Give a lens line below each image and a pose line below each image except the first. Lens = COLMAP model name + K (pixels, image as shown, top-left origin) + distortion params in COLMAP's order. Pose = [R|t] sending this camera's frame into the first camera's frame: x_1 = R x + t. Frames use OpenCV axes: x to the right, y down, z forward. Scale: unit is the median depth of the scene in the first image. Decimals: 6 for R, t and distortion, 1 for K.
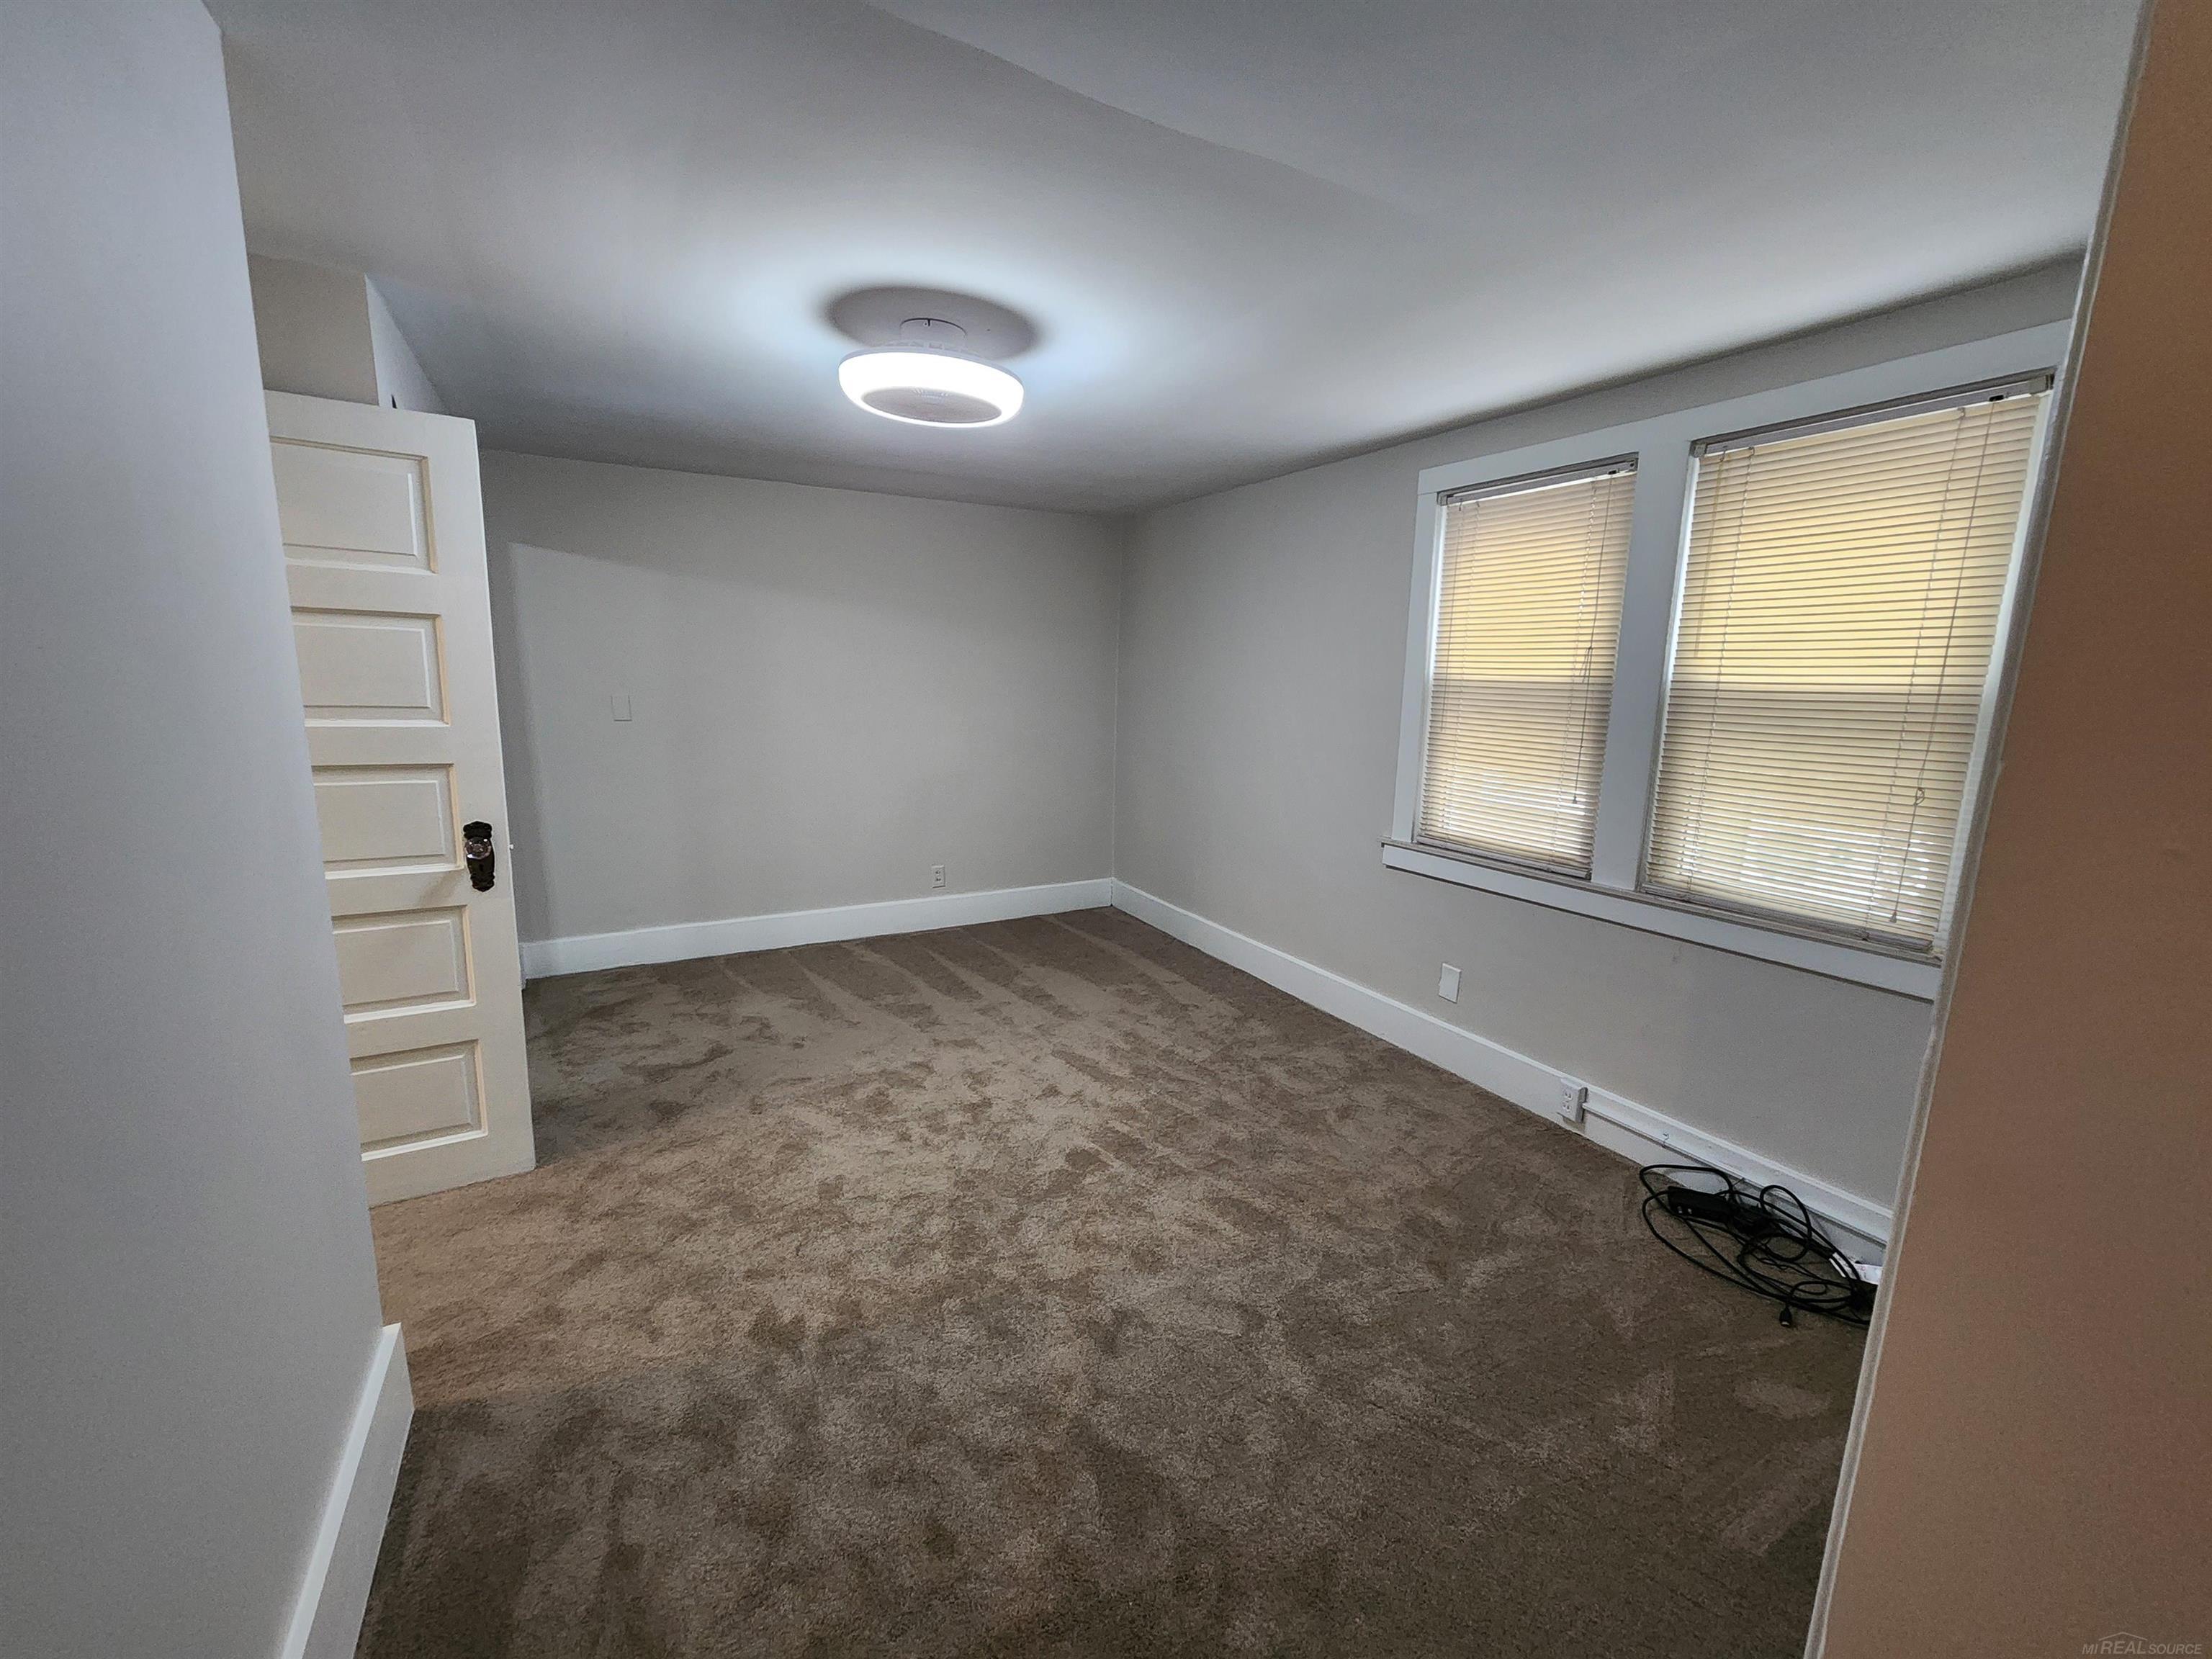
lens RADIAL K [[902.6, 0, 1106.3], [0, 902.6, 832.7], [0, 0, 1]] dist [0.000384, 0.000988]
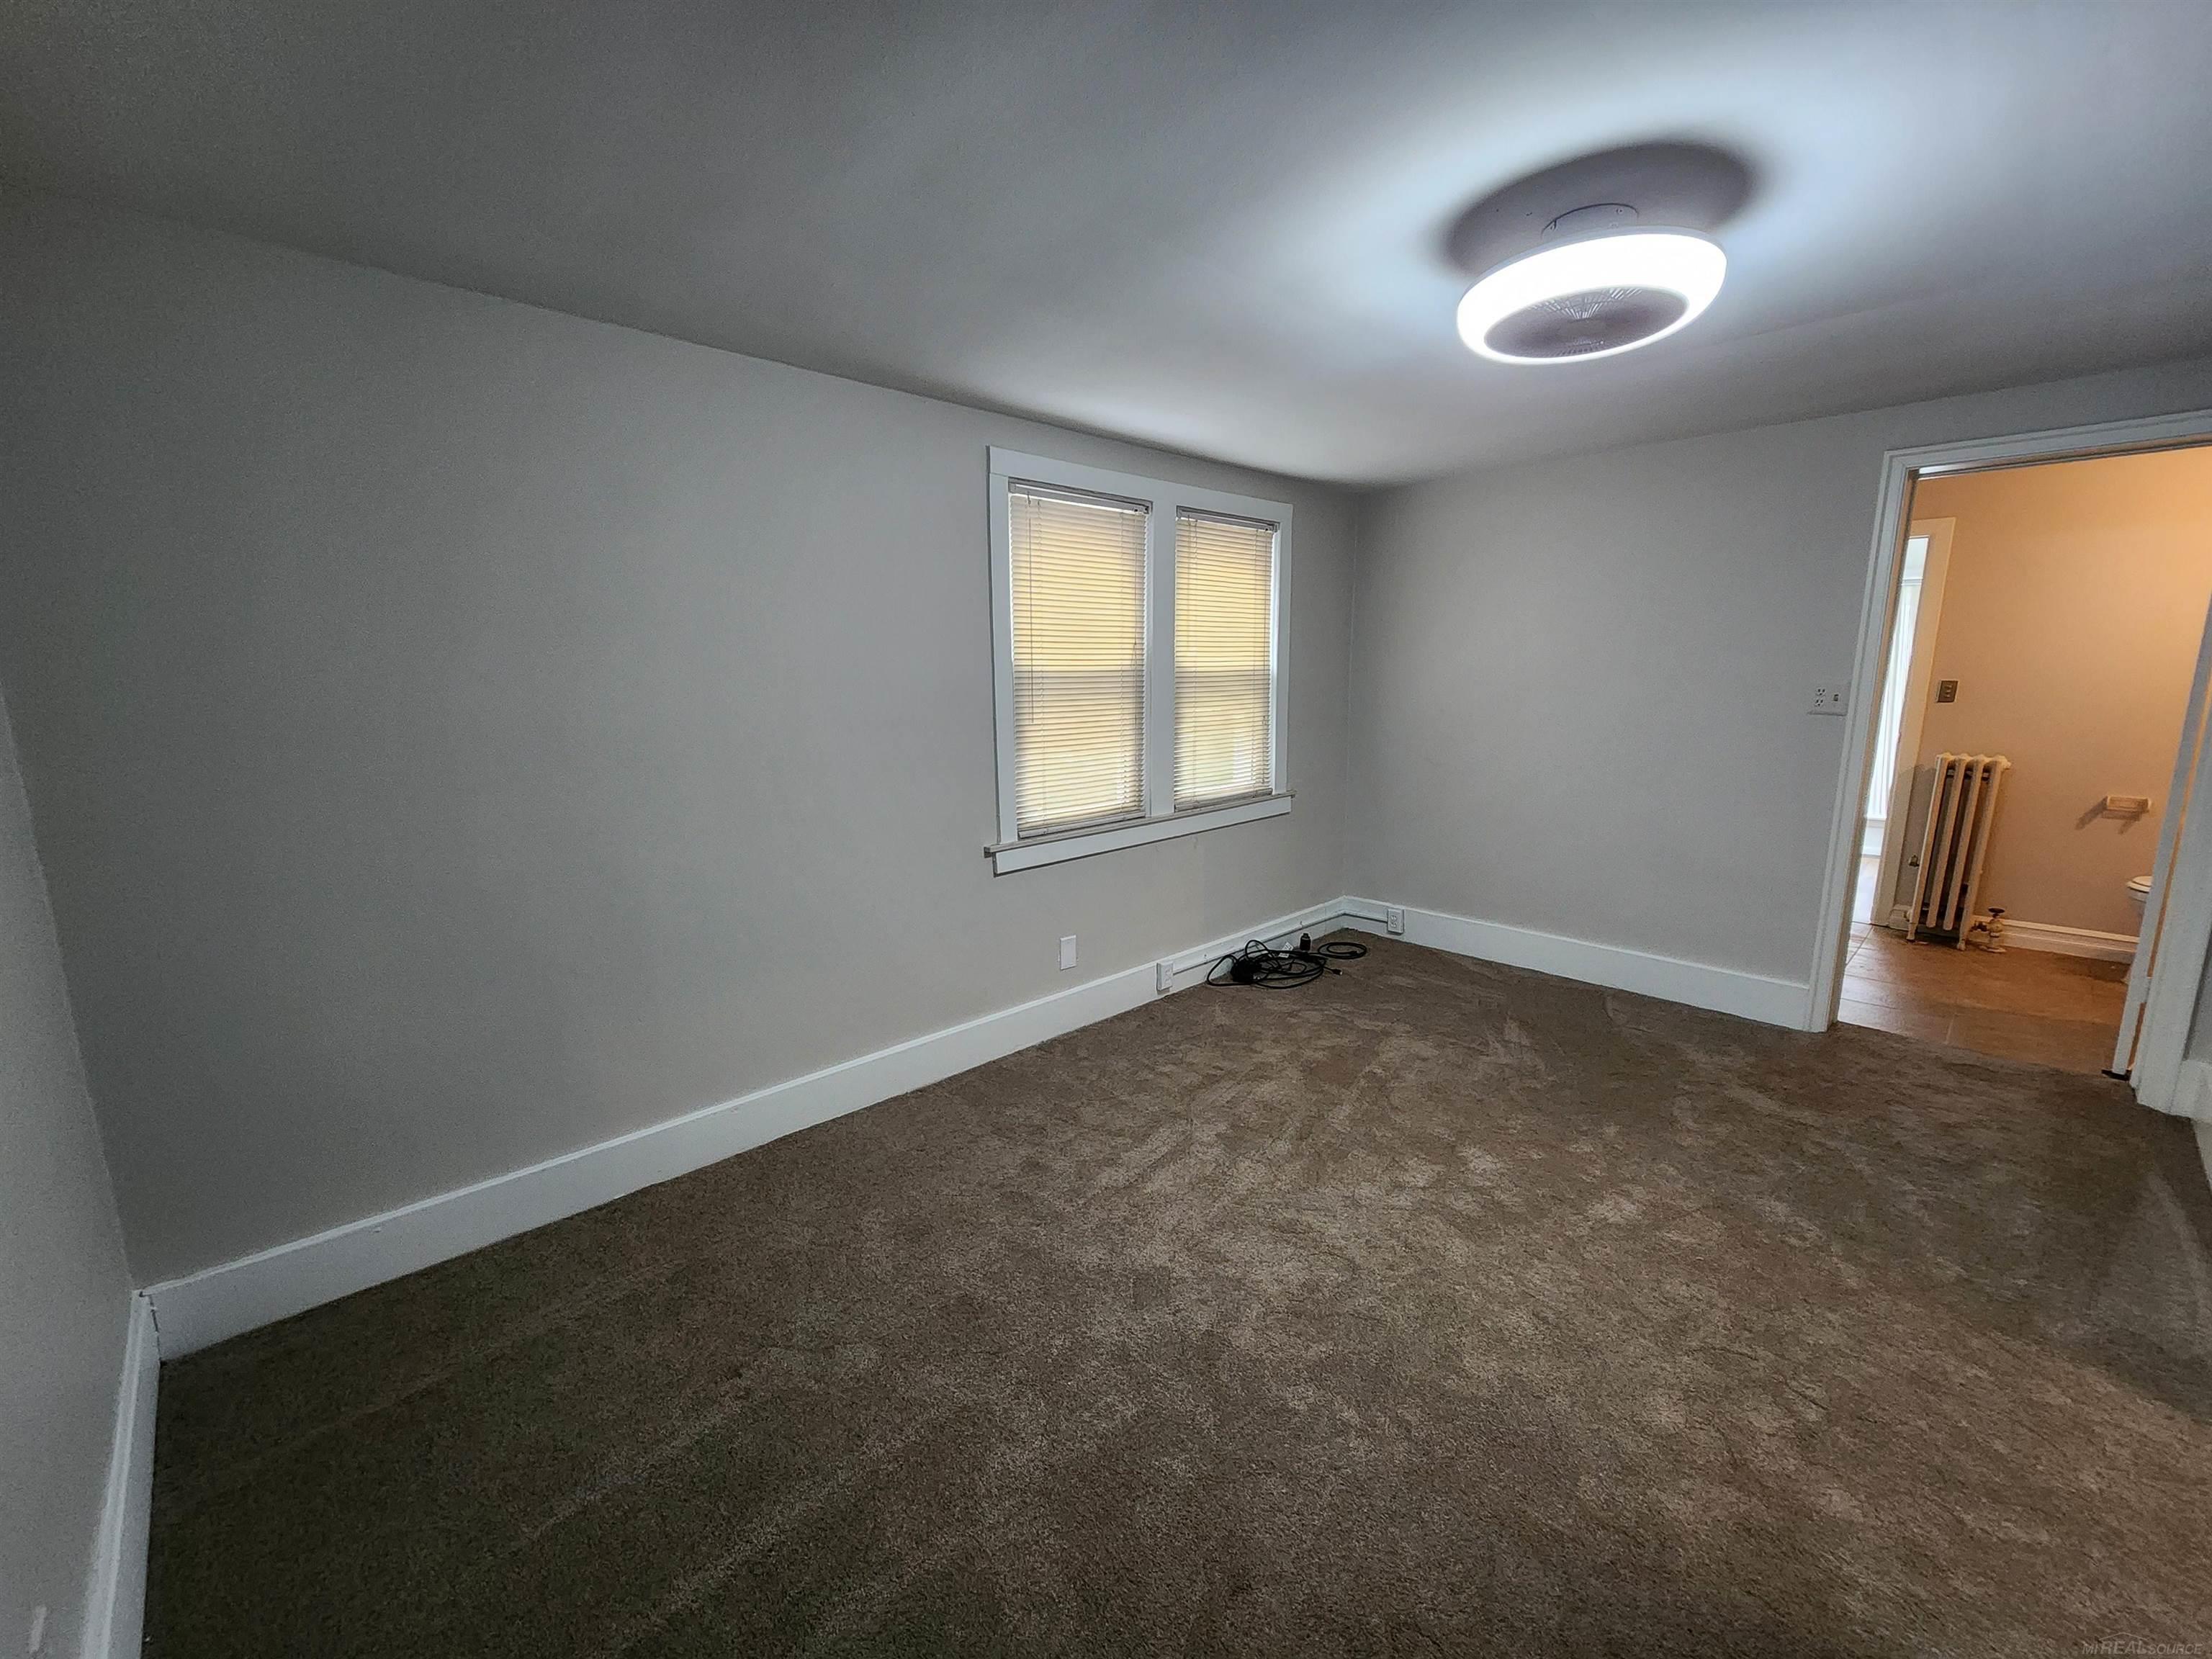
lens RADIAL K [[902.6, 0, 1107.6], [0, 902.6, 829.8], [0, 0, 1]] dist [0.000384, 0.000988]
pose [[-0.254591, -0.195789, 0.947022, -0.708352], [0.168938, 0.955227, 0.242902, -0.257973], [-0.952178, 0.221828, -0.210116, 1.306544]]
